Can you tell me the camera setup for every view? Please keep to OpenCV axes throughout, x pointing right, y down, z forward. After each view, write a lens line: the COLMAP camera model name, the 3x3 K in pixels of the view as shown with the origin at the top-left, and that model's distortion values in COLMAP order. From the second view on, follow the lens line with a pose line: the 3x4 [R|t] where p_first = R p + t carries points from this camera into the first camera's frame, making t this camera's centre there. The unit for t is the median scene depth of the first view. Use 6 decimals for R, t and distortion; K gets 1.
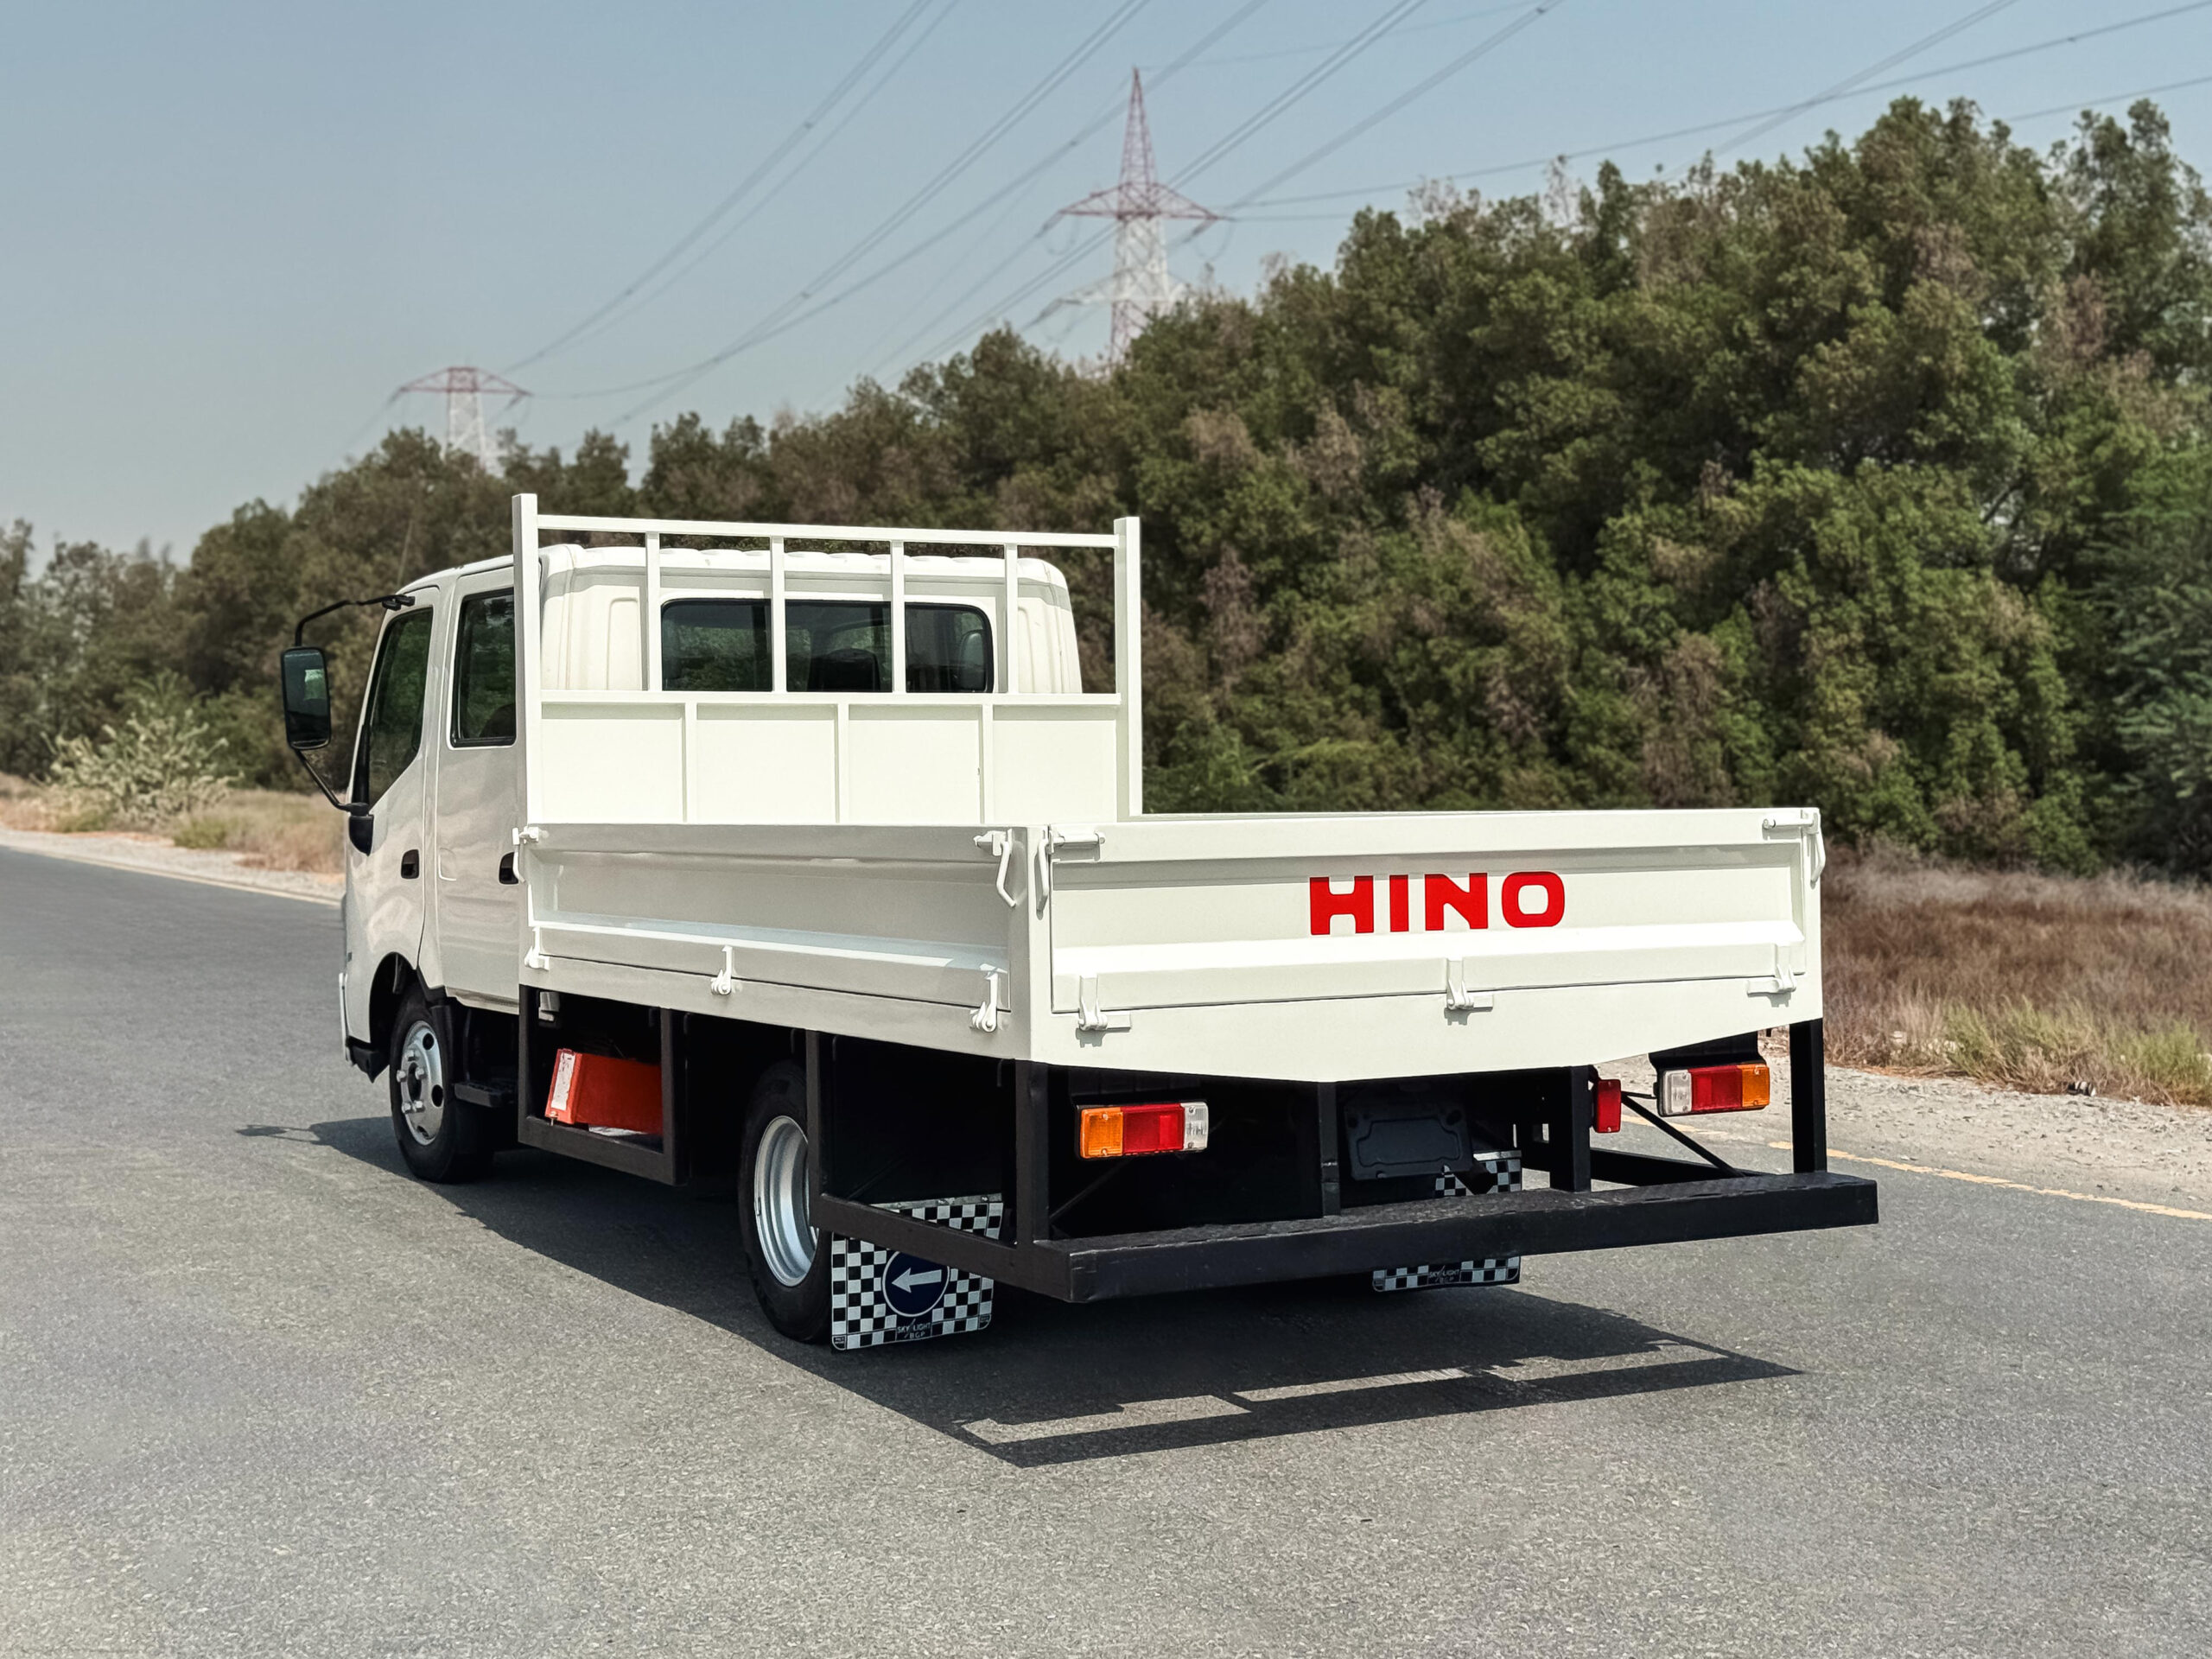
lens RADIAL K [[3089.3, 0, 1102.3], [0, 3089.3, 830.6], [0, 0, 1]] dist [0.128991, -0.001285]
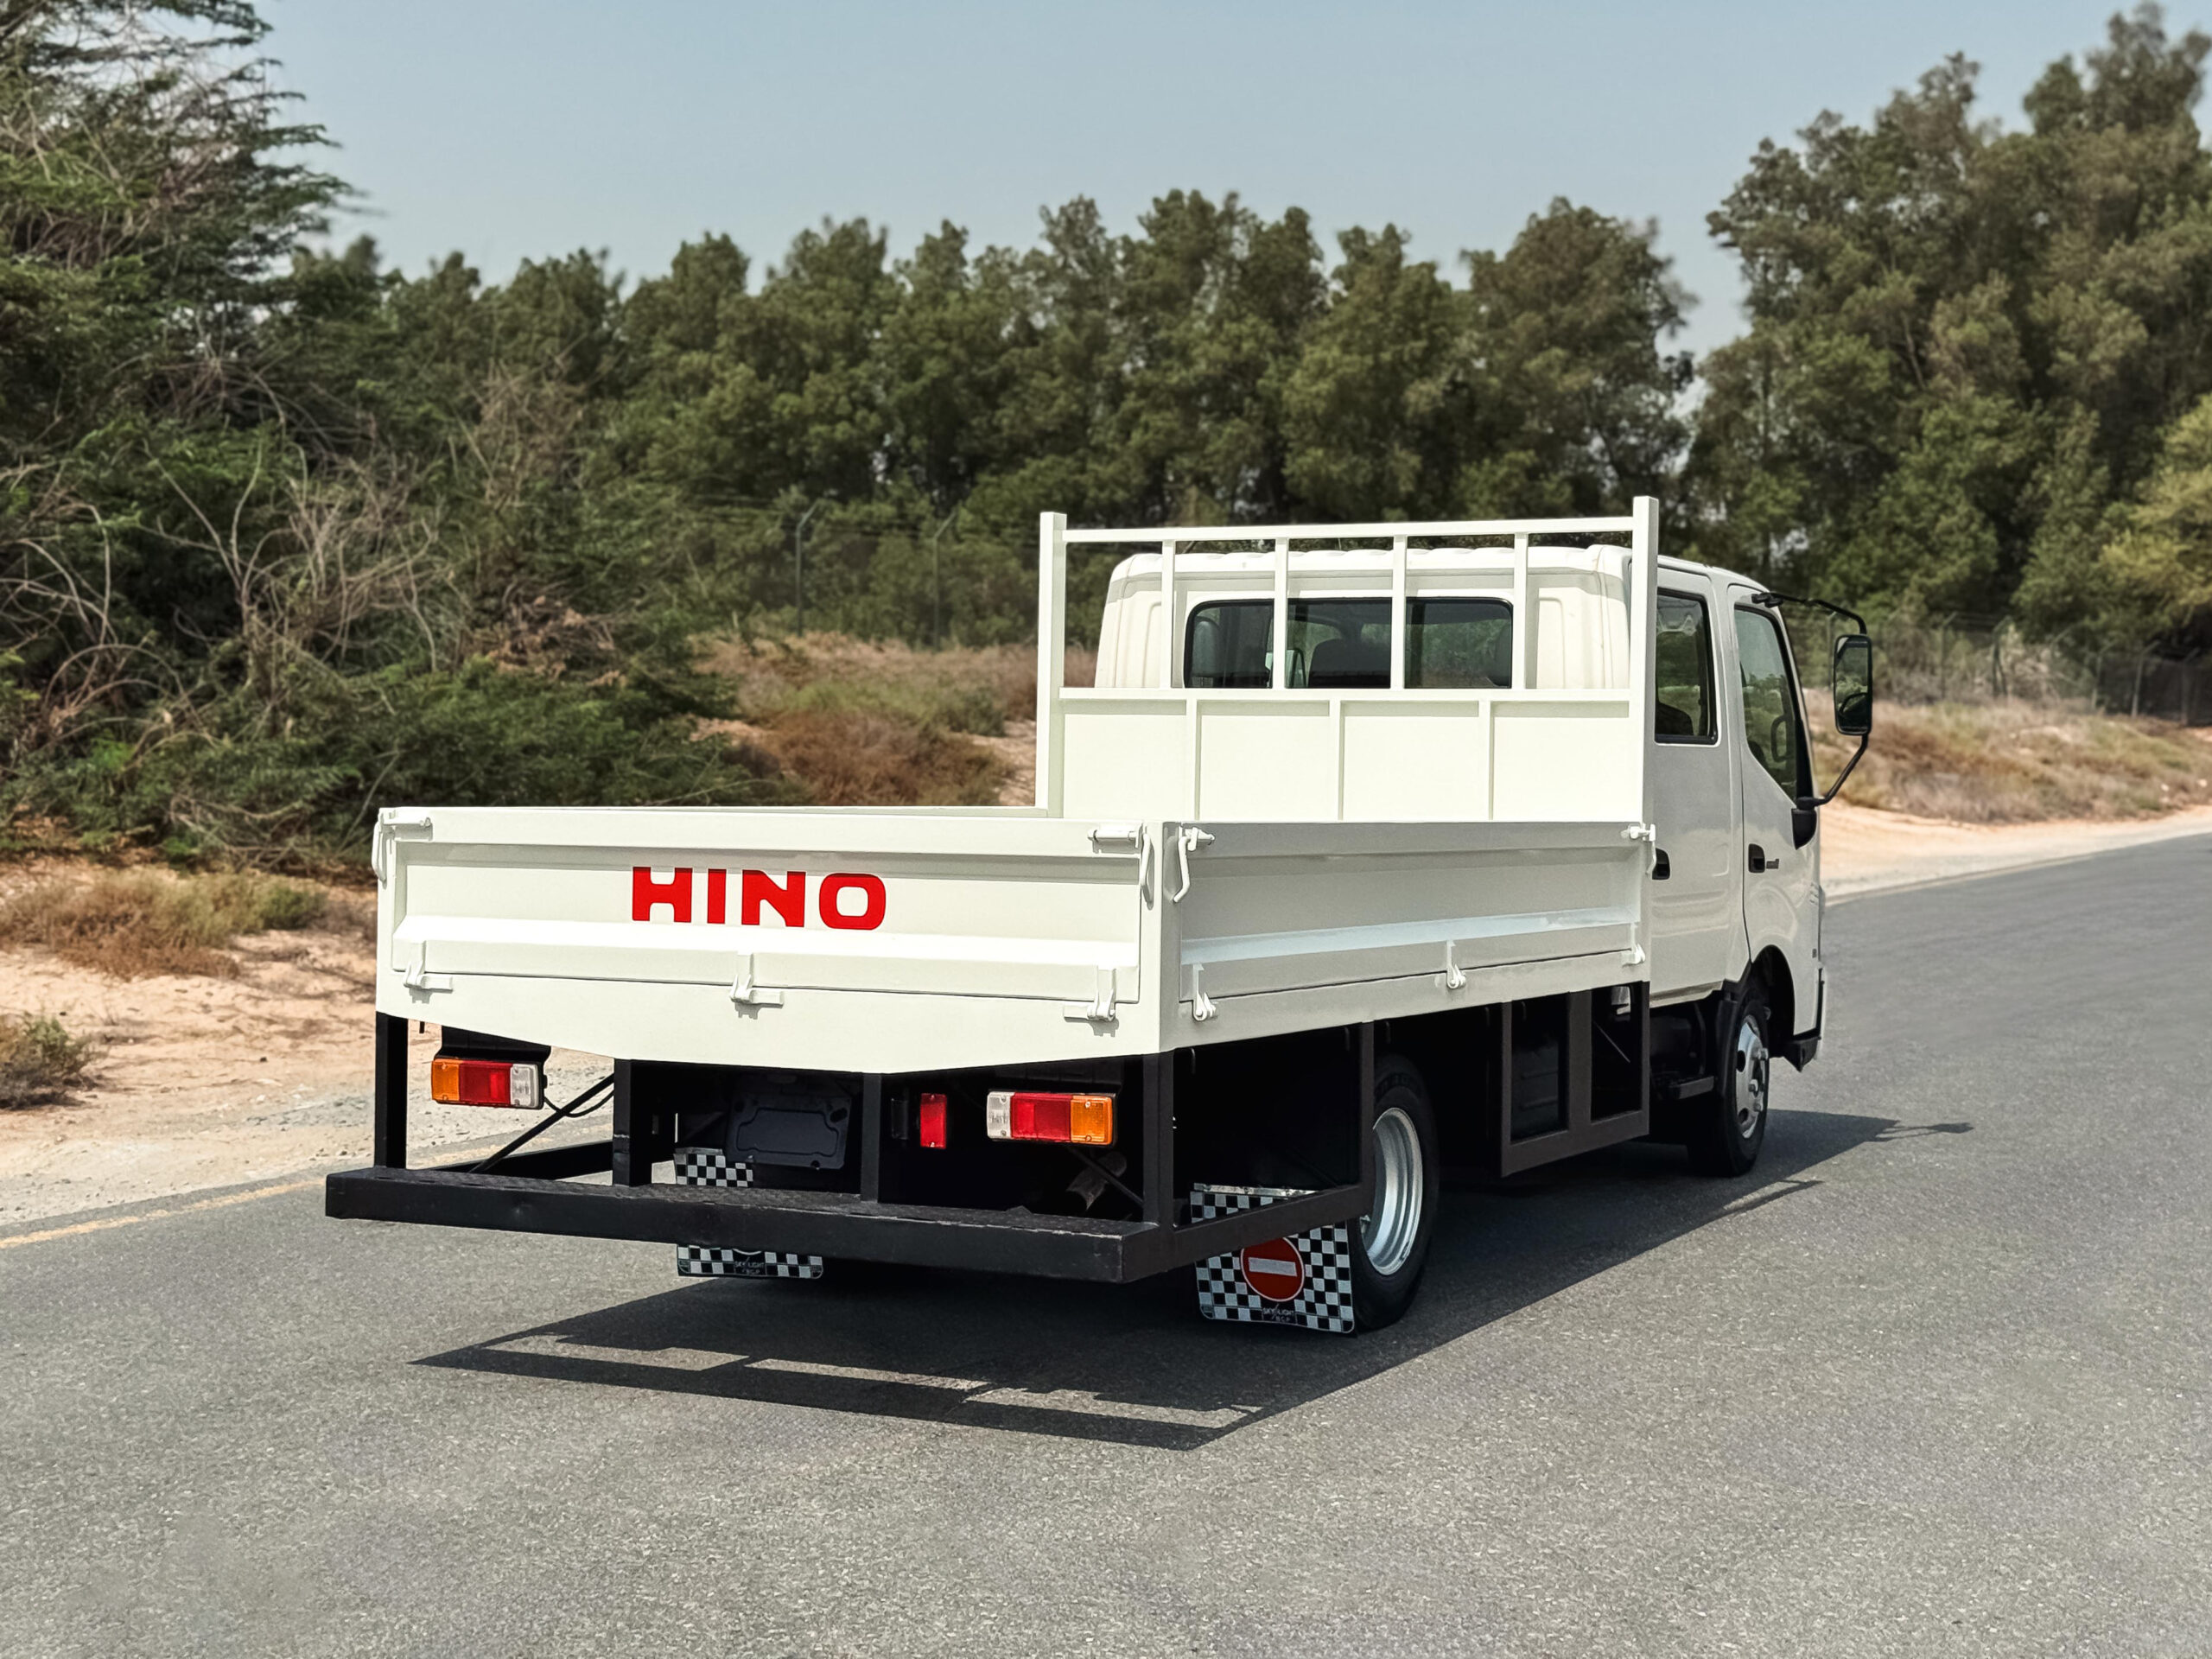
lens RADIAL K [[3209.6, 0, 1111.0], [0, 3209.6, 825.6], [0, 0, 1]] dist [0.189053, -0.789939]
pose [[0.569184, 0.031799, -0.821595, 0.955339], [-0.030704, 0.999377, 0.017409, -0.020837], [0.821637, 0.015317, 0.569805, 0.445292]]
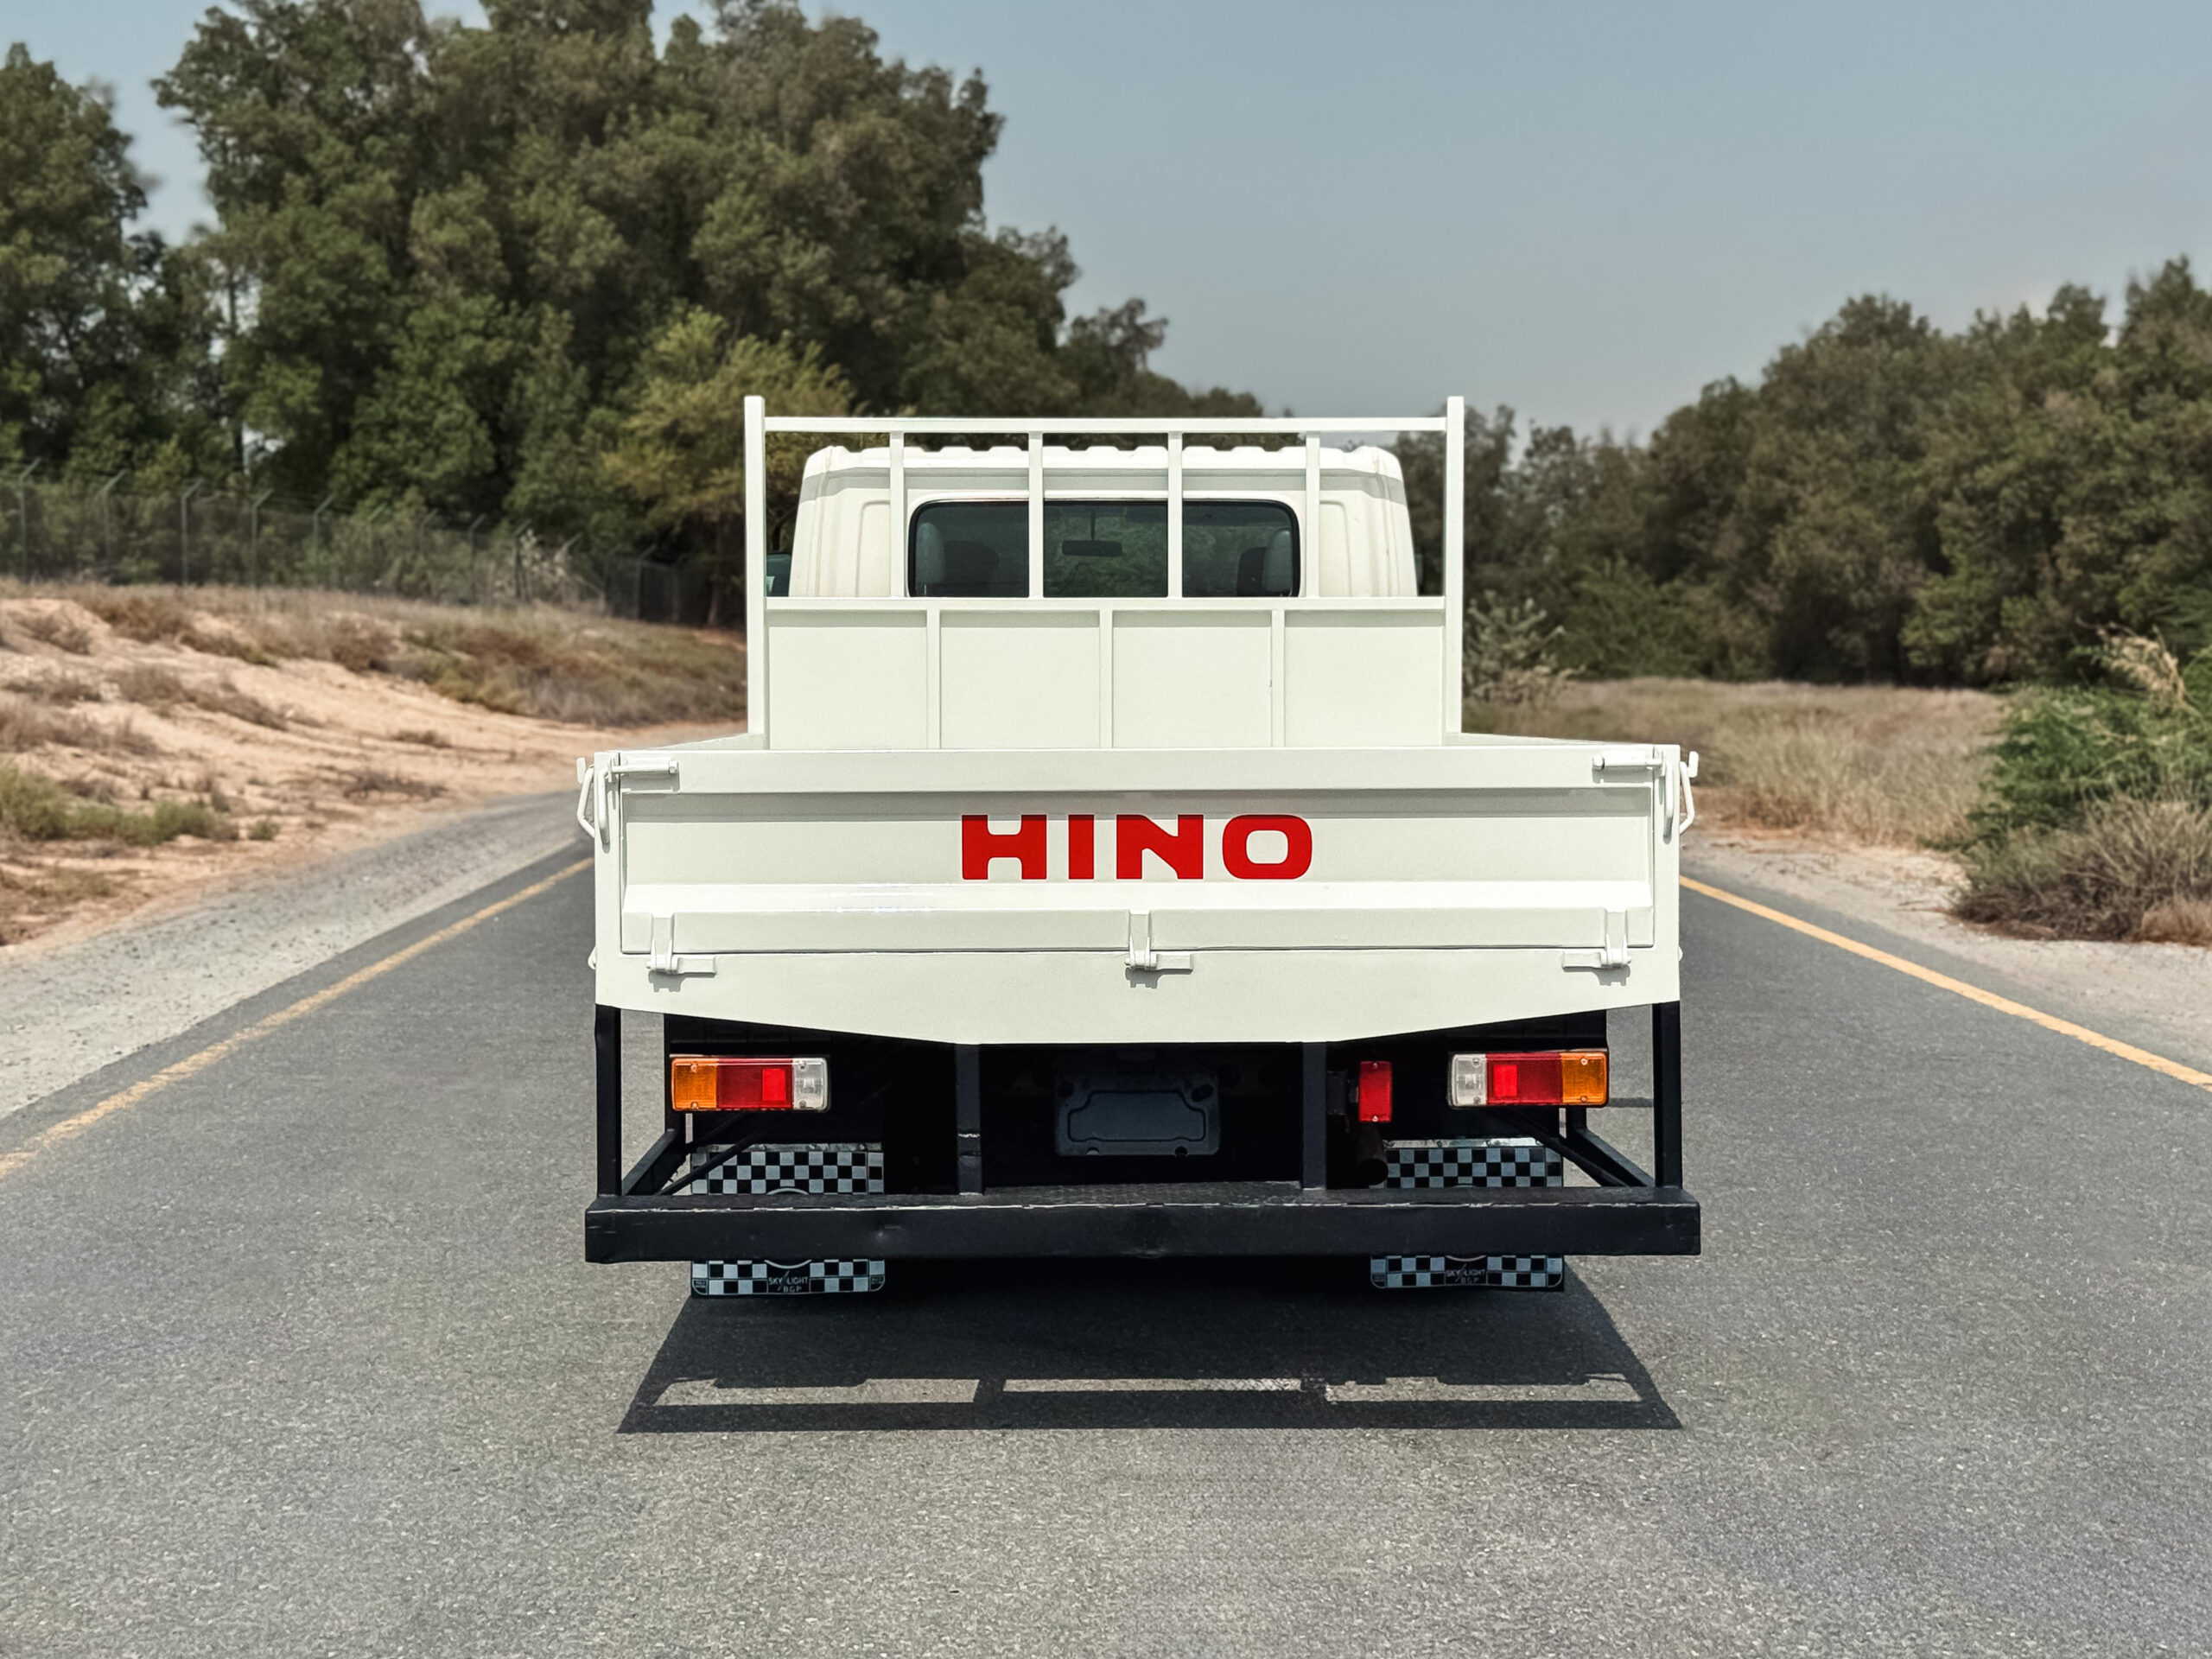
lens RADIAL K [[3266.4, 0, 1096.9], [0, 3266.4, 822.8], [0, 0, 1]] dist [0.099022, 0.030548]
pose [[0.889005, 0.028447, -0.457013, 0.474476], [-0.014246, 0.999303, 0.034491, -0.014021], [0.457676, -0.024153, 0.888791, 0.157559]]
